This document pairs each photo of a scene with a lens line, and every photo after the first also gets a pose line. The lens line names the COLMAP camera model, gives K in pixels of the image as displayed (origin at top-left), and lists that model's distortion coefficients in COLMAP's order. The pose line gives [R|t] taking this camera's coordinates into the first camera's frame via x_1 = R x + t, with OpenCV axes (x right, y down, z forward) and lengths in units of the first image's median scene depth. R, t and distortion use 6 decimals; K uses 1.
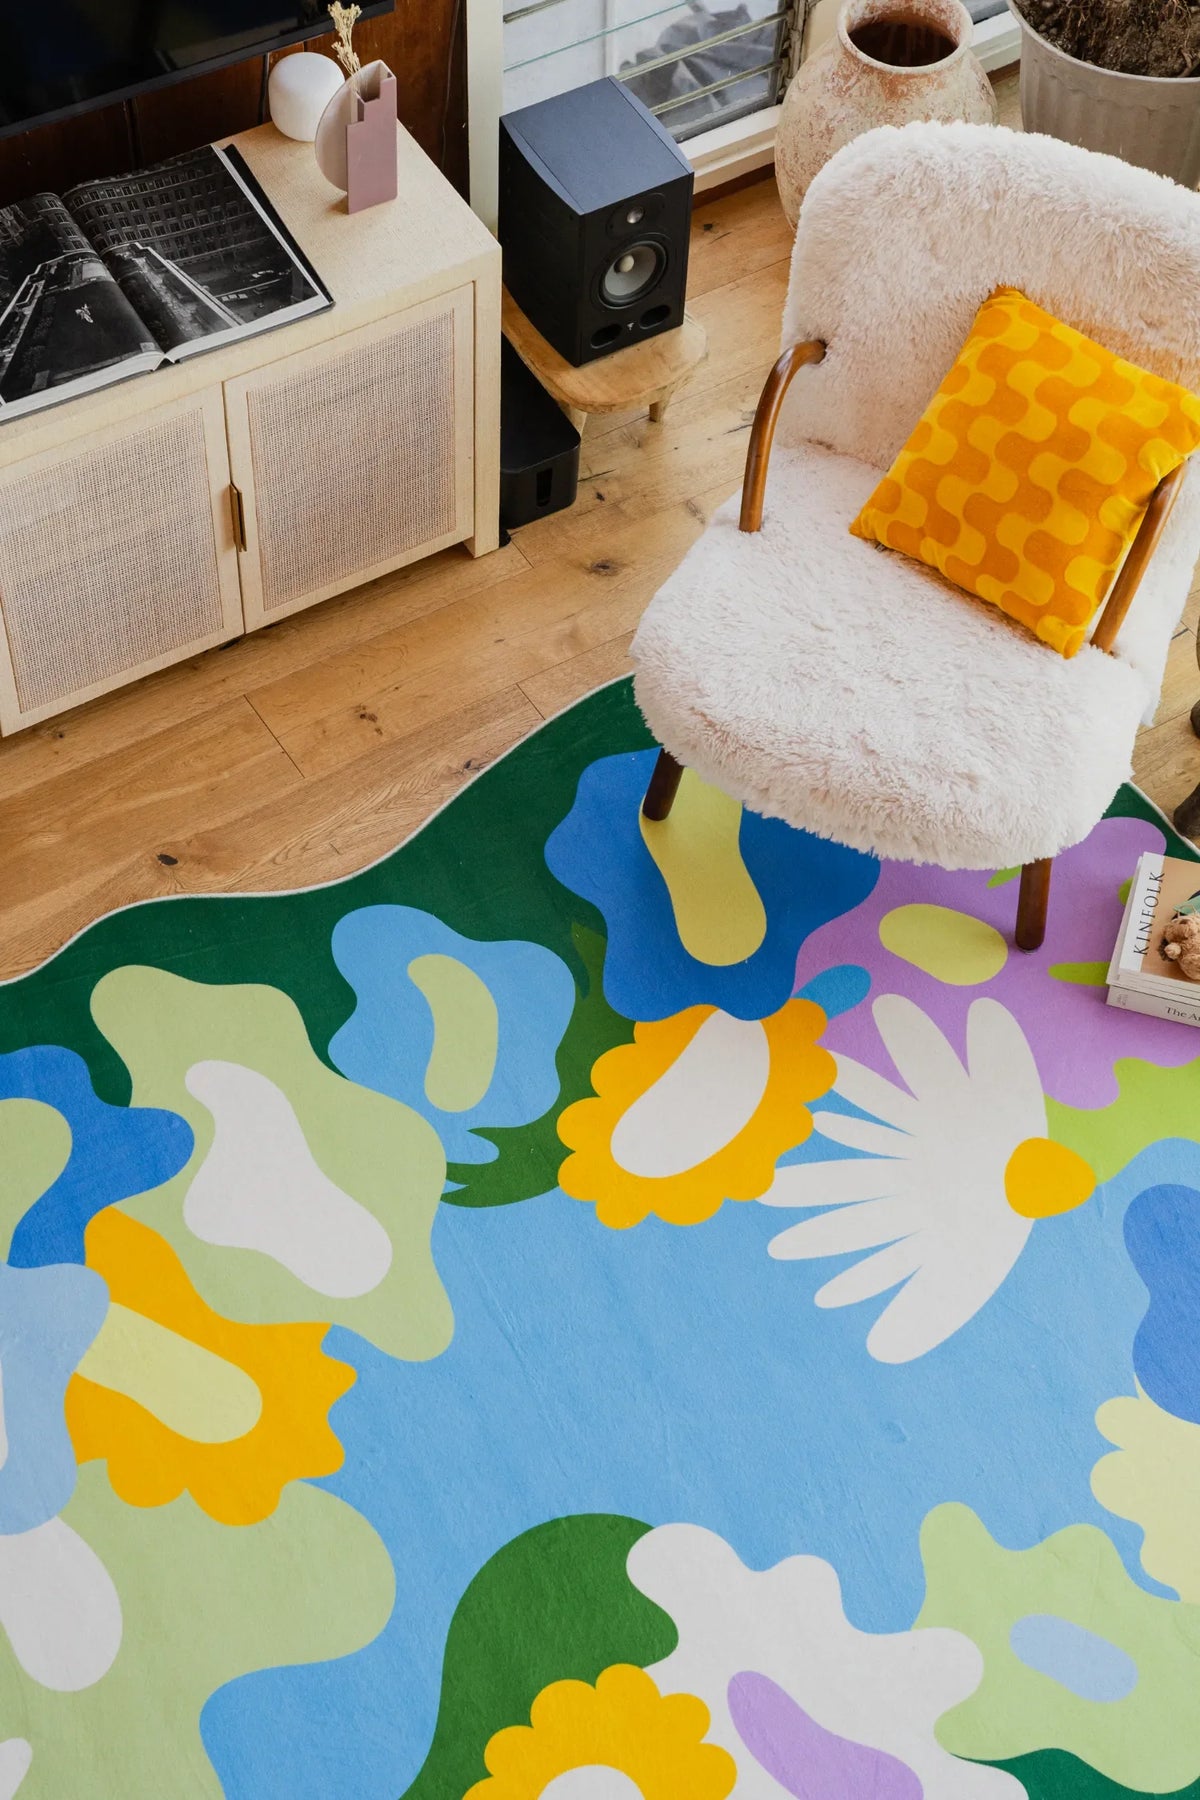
lens RADIAL K [[3437.1, 0, 600.0], [0, 3437.1, 900.0], [0, 0, 1]] dist [0.289626, 0.483184]
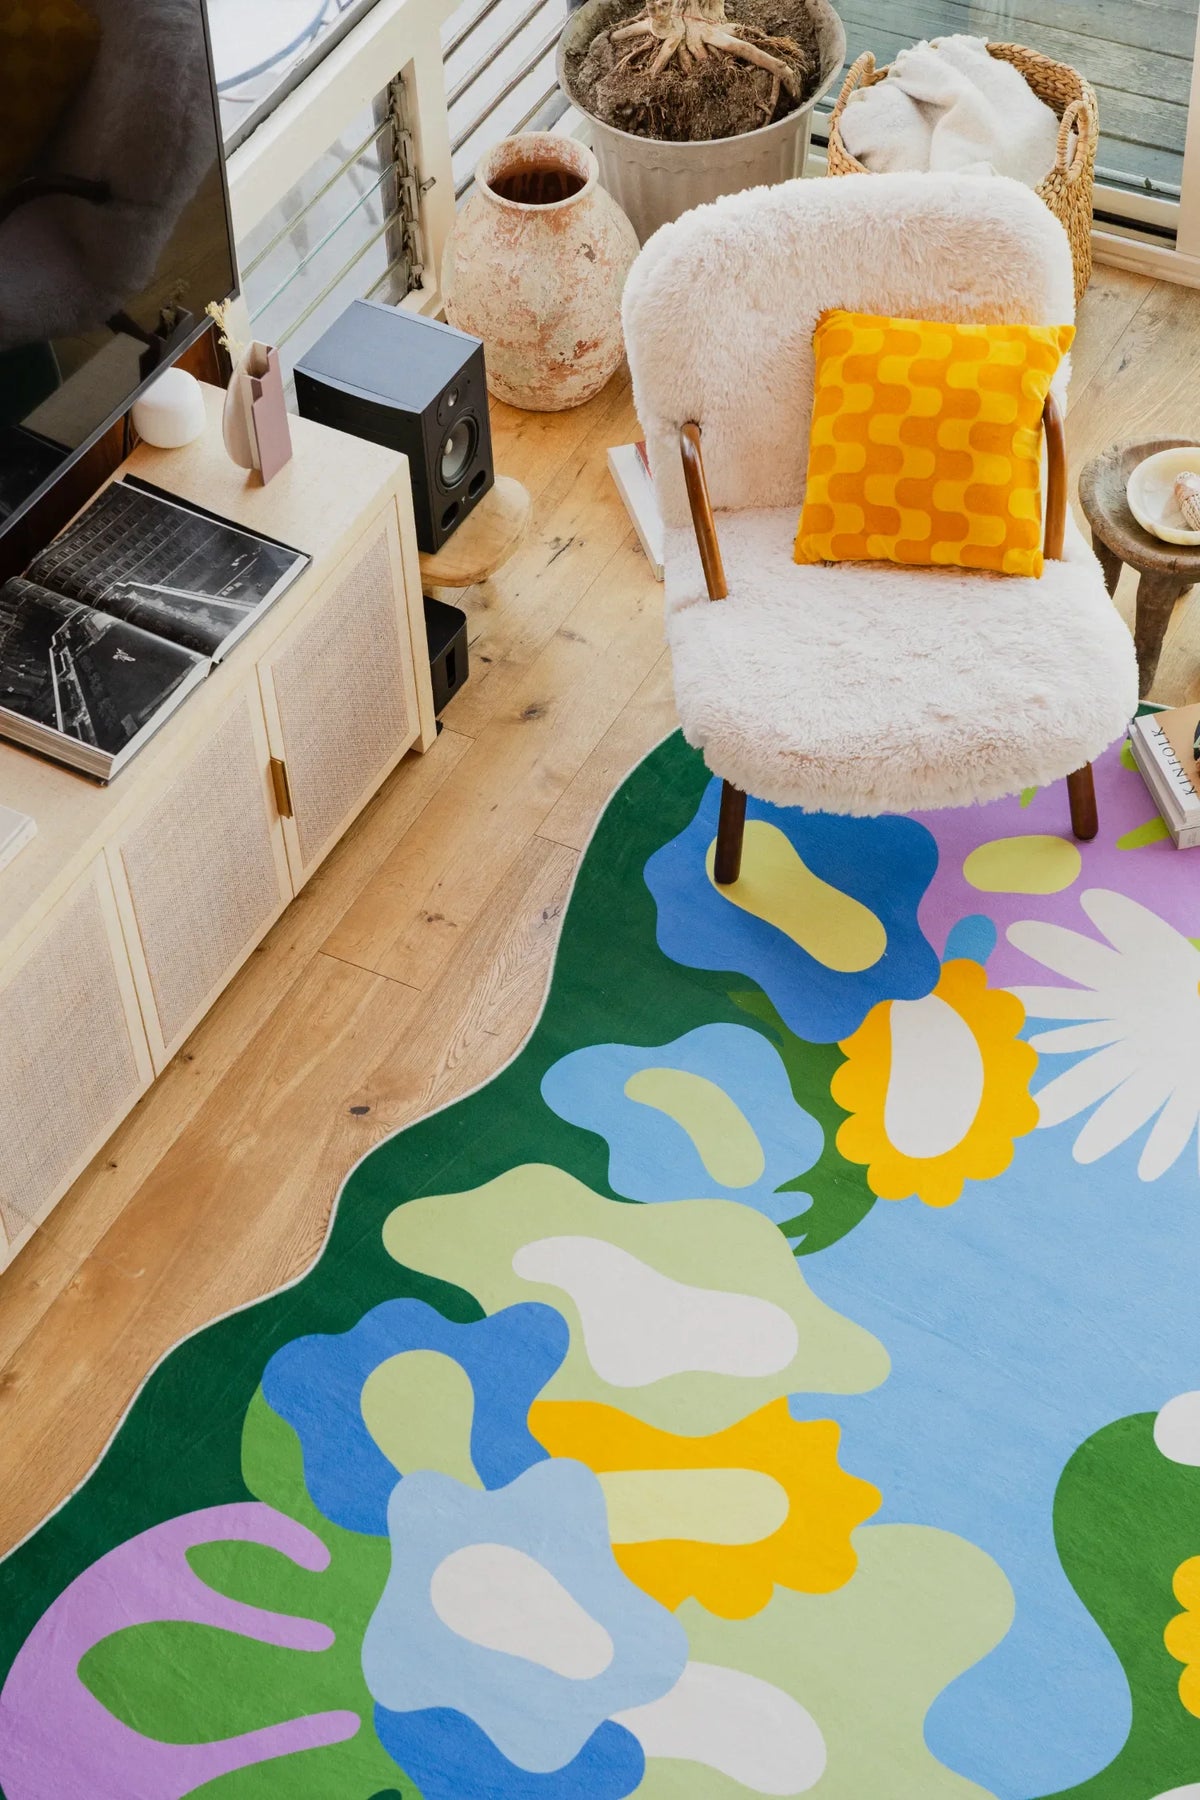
lens RADIAL K [[3437.1, 0, 600.0], [0, 3437.1, 900.0], [0, 0, 1]] dist [0.289626, 0.483184]
pose [[0.861926, -0.421842, 0.281304, -0.343306], [0.441245, 0.897364, -0.006308, -0.031430], [-0.249771, 0.129561, 0.959598, -0.028387]]
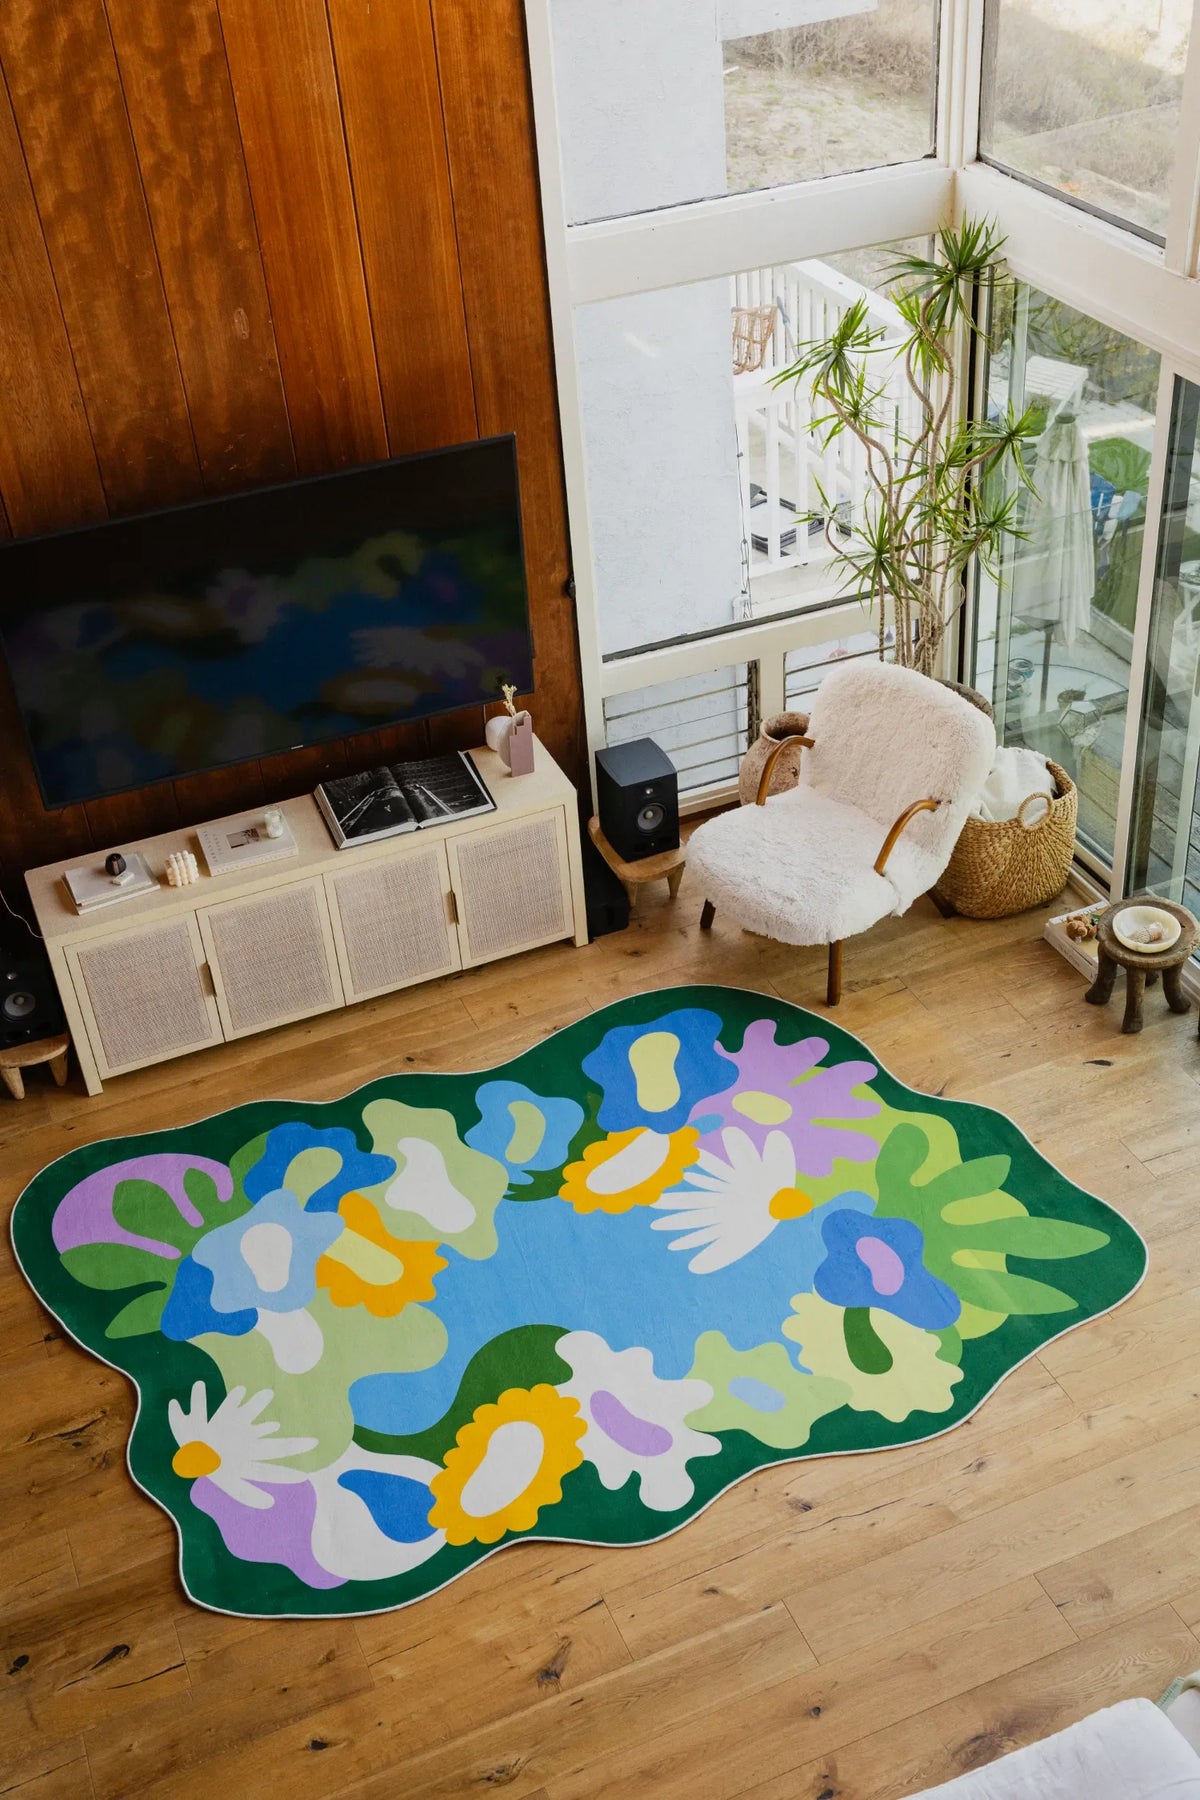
lens RADIAL K [[2005.0, 0, 600.0], [0, 2005.0, 900.0], [0, 0, 1]] dist [0.000846, 0.039825]
pose [[0.984119, 0.021704, -0.176180, 0.220802], [-0.070119, 0.959314, -0.273497, 0.238076], [0.163076, 0.281507, 0.945600, -0.206863]]
